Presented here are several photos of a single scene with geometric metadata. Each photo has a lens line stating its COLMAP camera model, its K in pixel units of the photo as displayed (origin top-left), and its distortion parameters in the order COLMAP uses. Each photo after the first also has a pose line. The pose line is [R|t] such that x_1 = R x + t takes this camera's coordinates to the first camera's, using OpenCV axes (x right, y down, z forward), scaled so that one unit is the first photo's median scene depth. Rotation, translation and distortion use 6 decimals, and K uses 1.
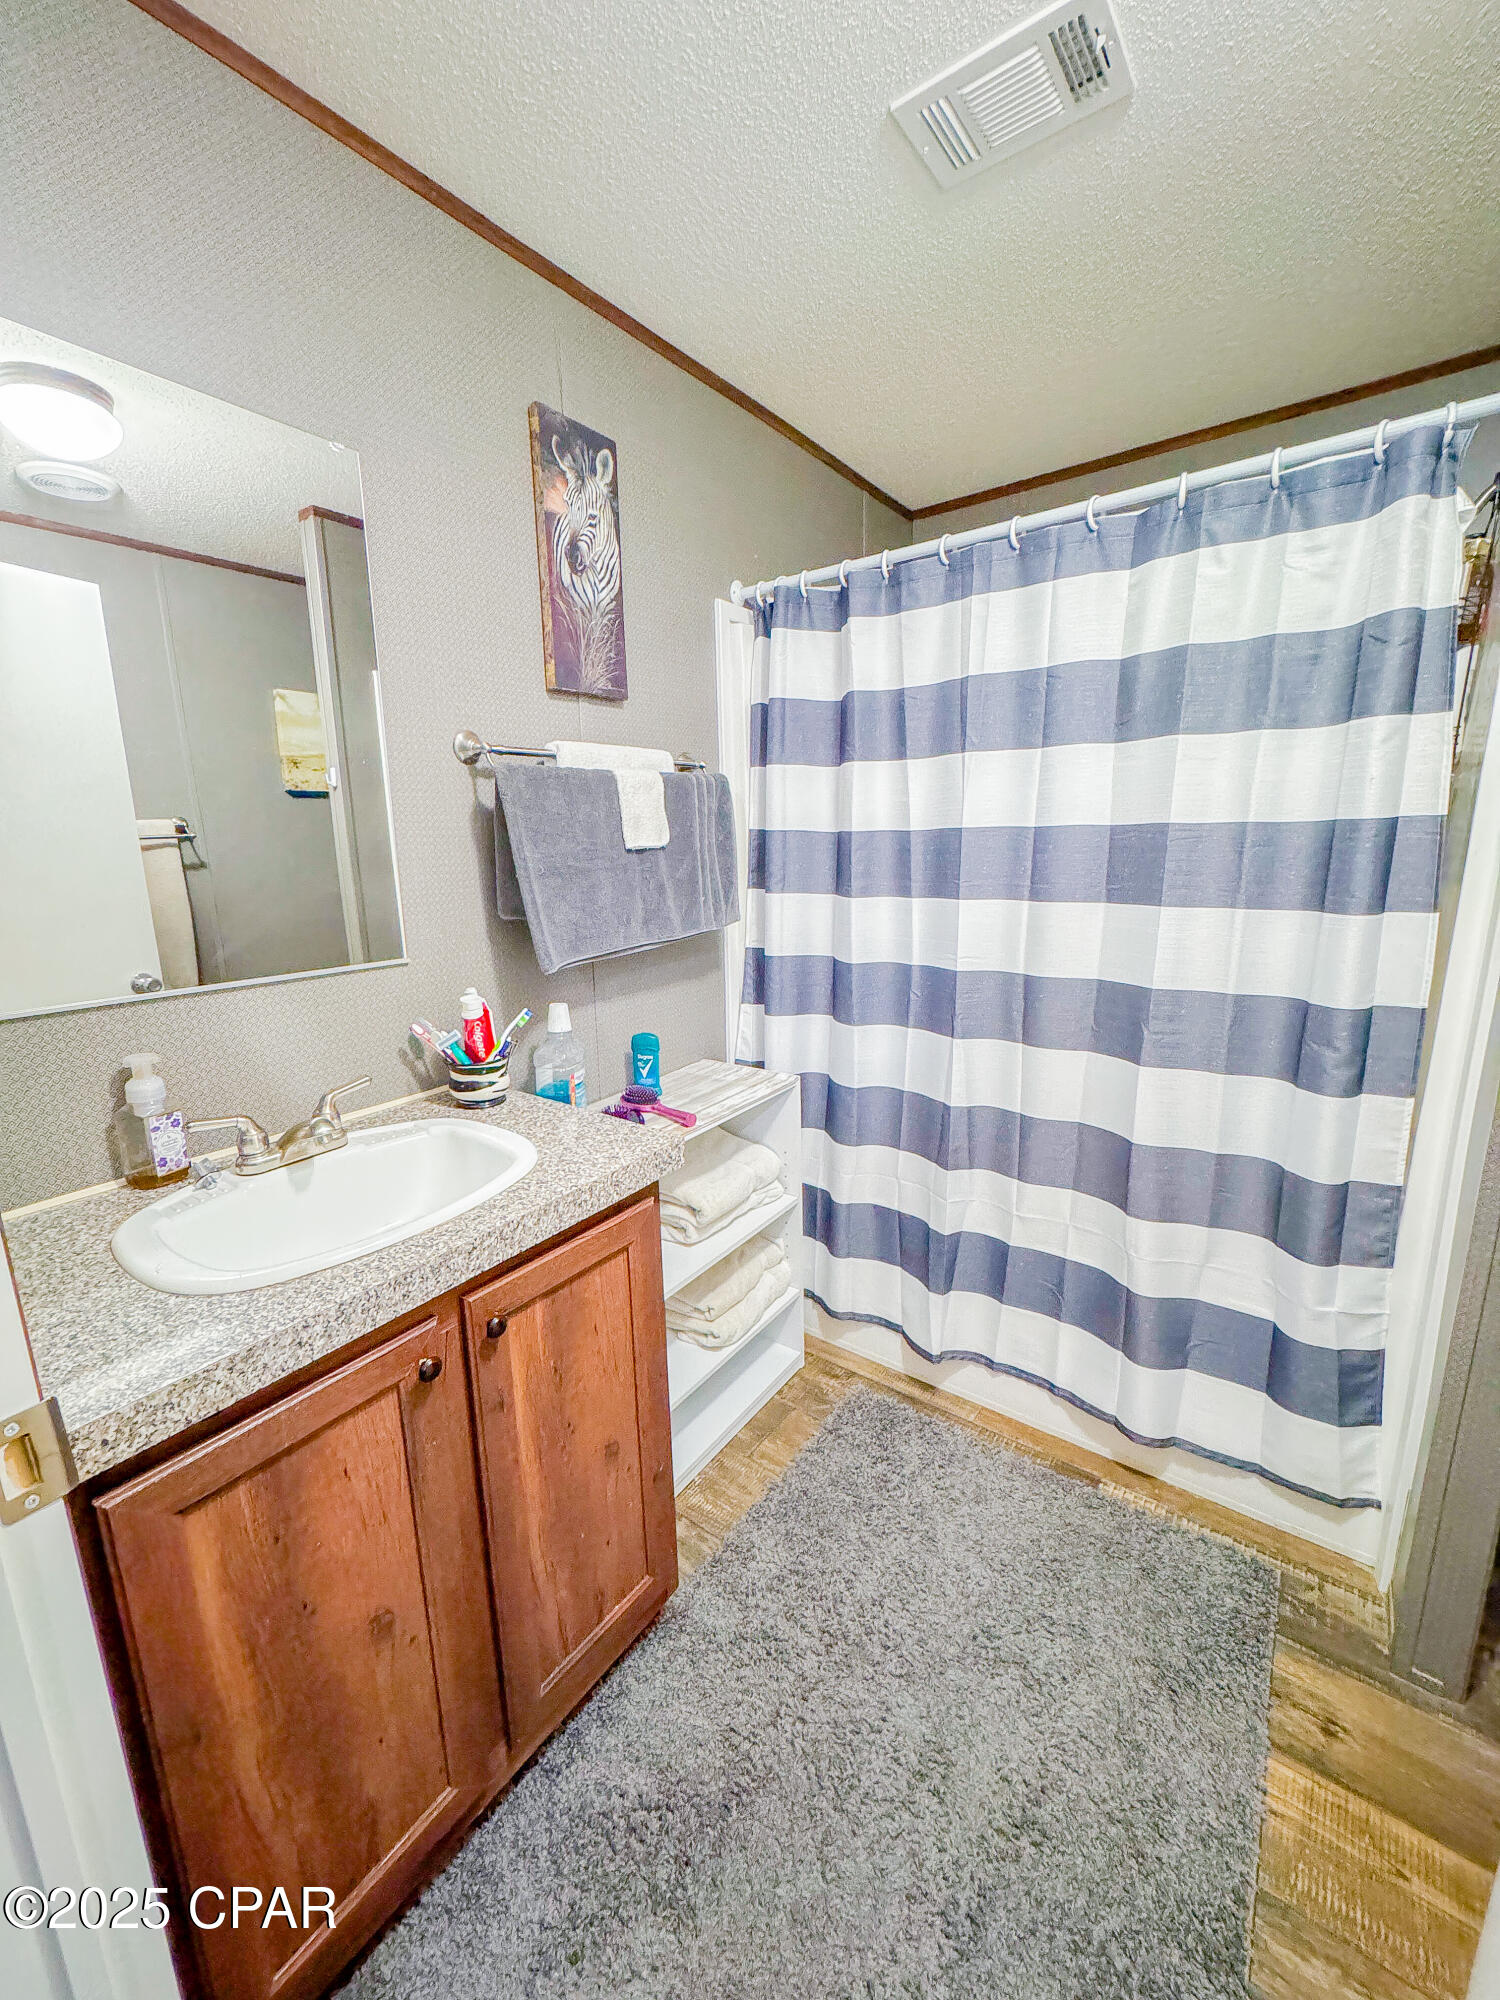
lens RADIAL K [[797.8, 0, 753.2], [0, 797.8, 999.7], [0, 0, 1]] dist [-0.000955, 0.000109]
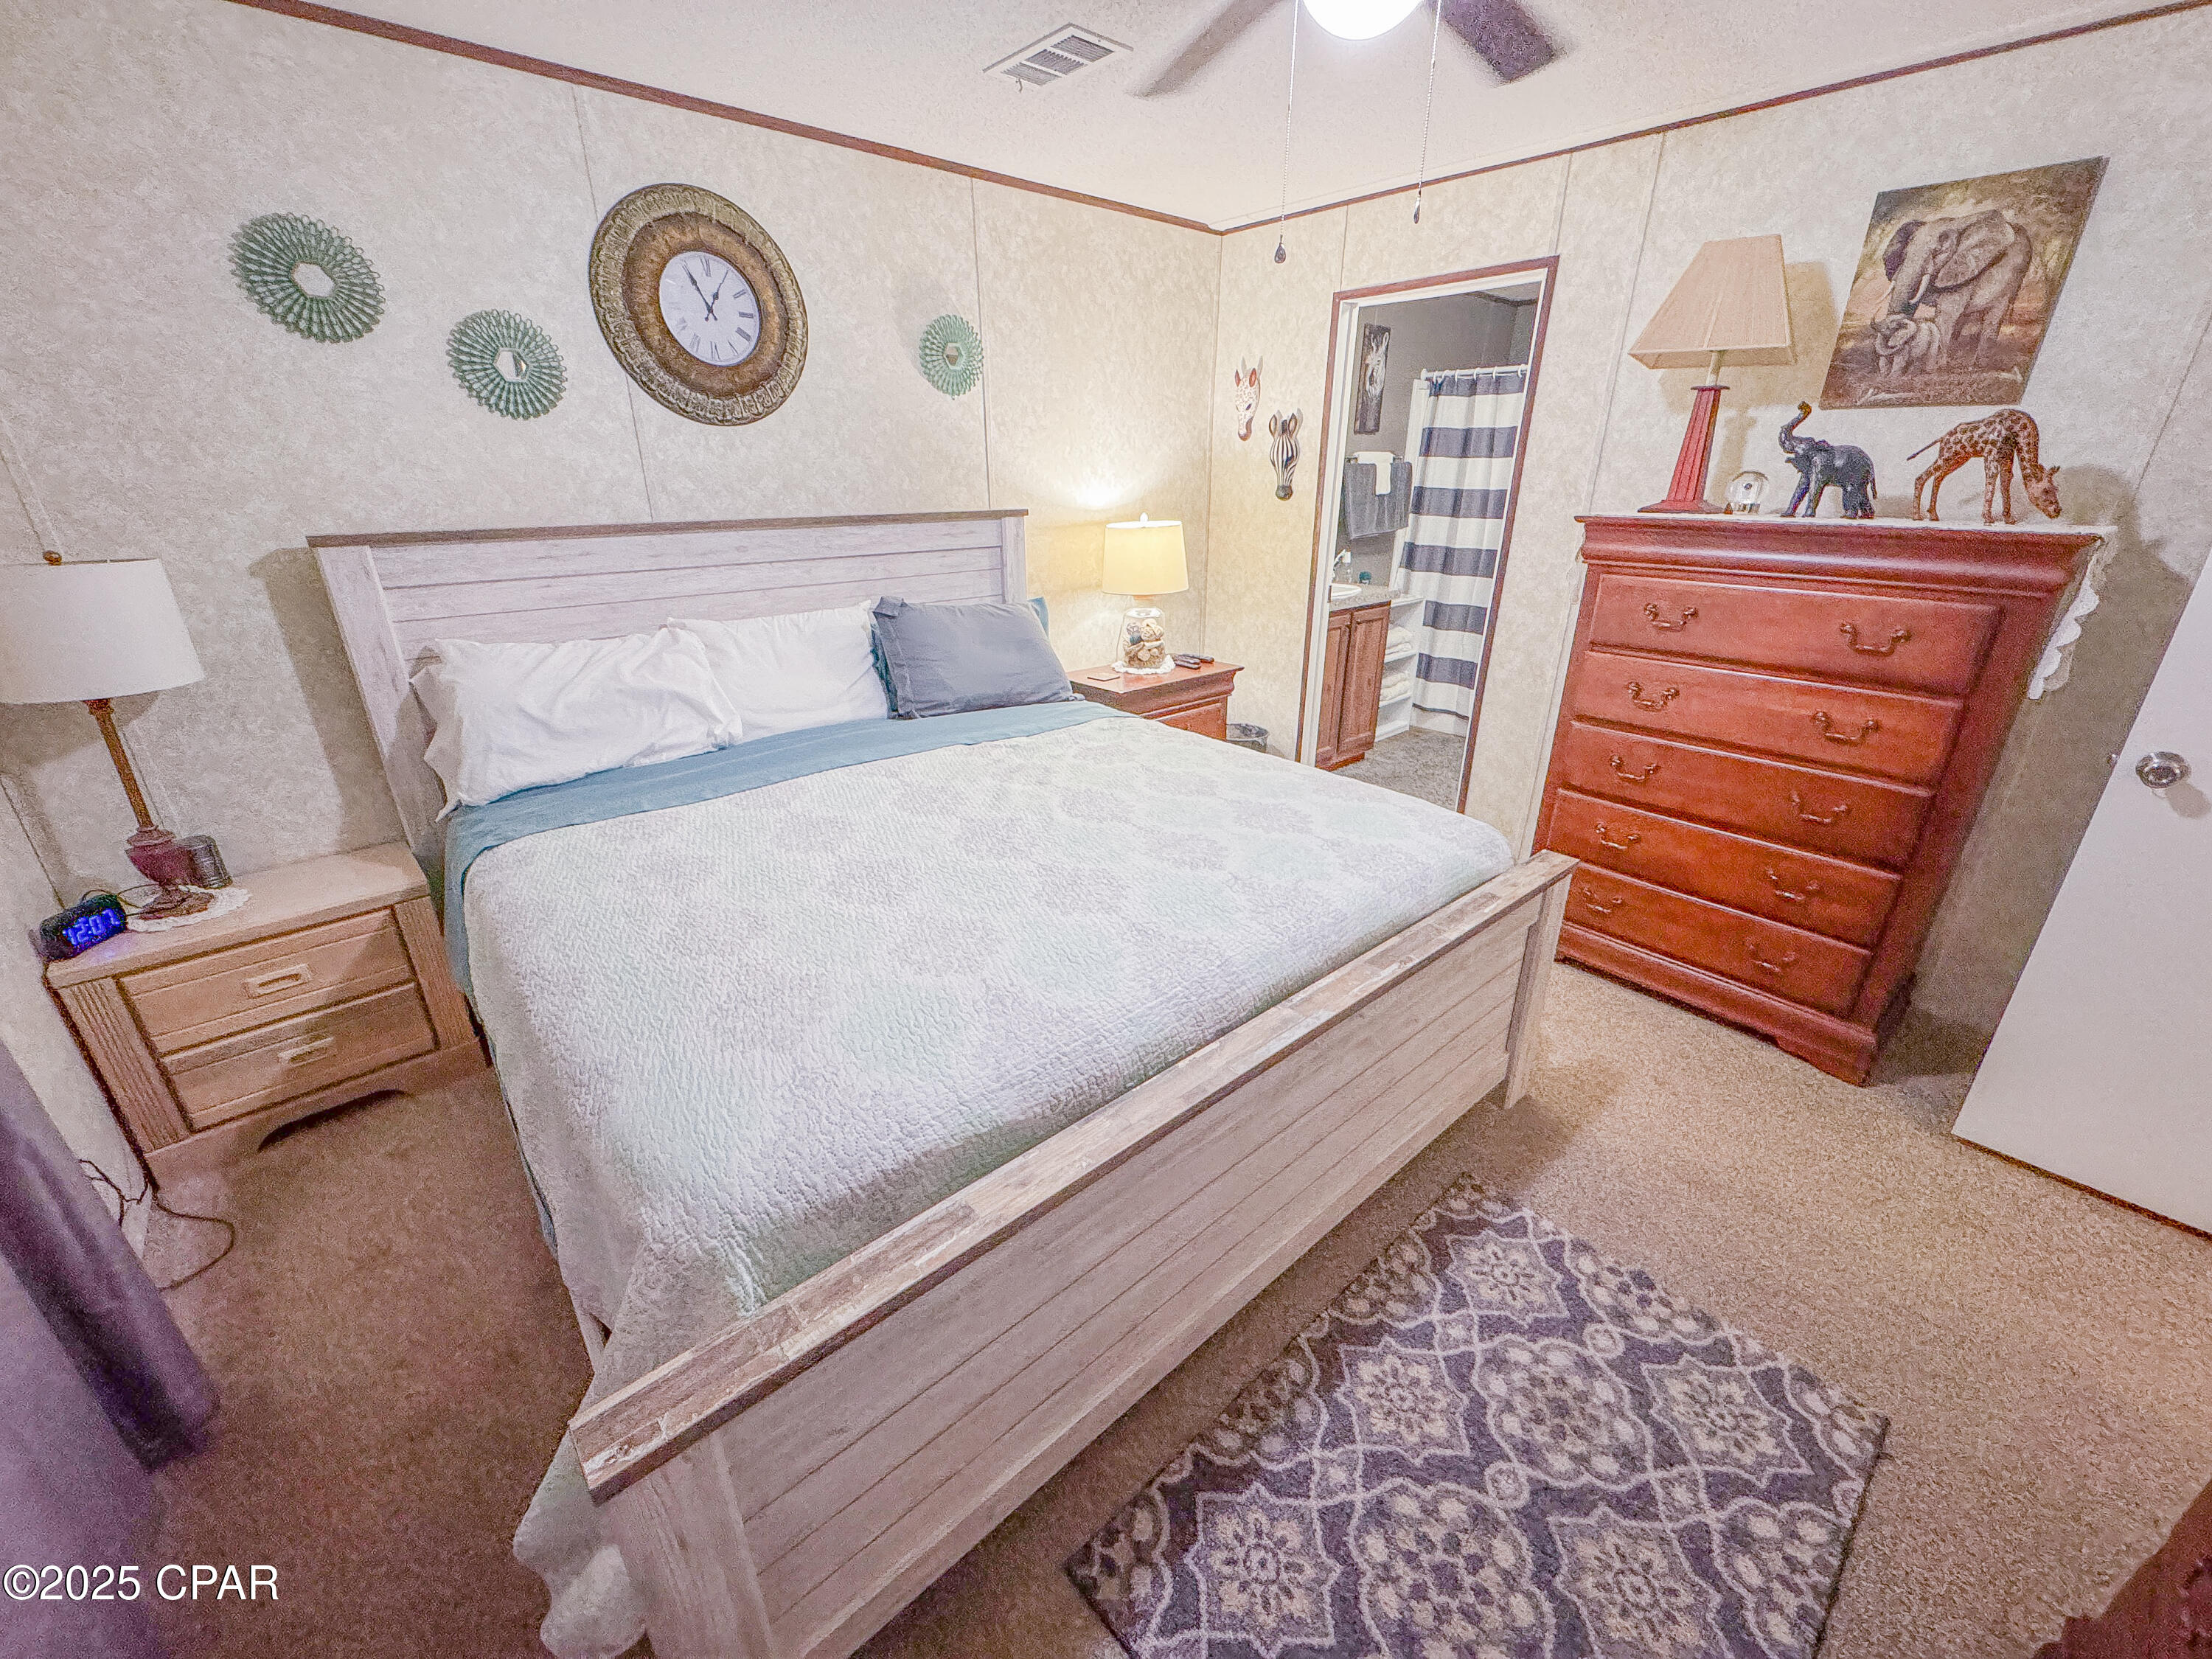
lens RADIAL K [[882.3, 0, 1112.9], [0, 882.3, 828.5], [0, 0, 1]] dist [-0.000955, 0.000109]
pose [[0.979914, 0.097508, -0.173955, -0.328922], [-0.064139, 0.980063, 0.188052, 0.335750], [0.188823, -0.173117, 0.966631, -1.819728]]
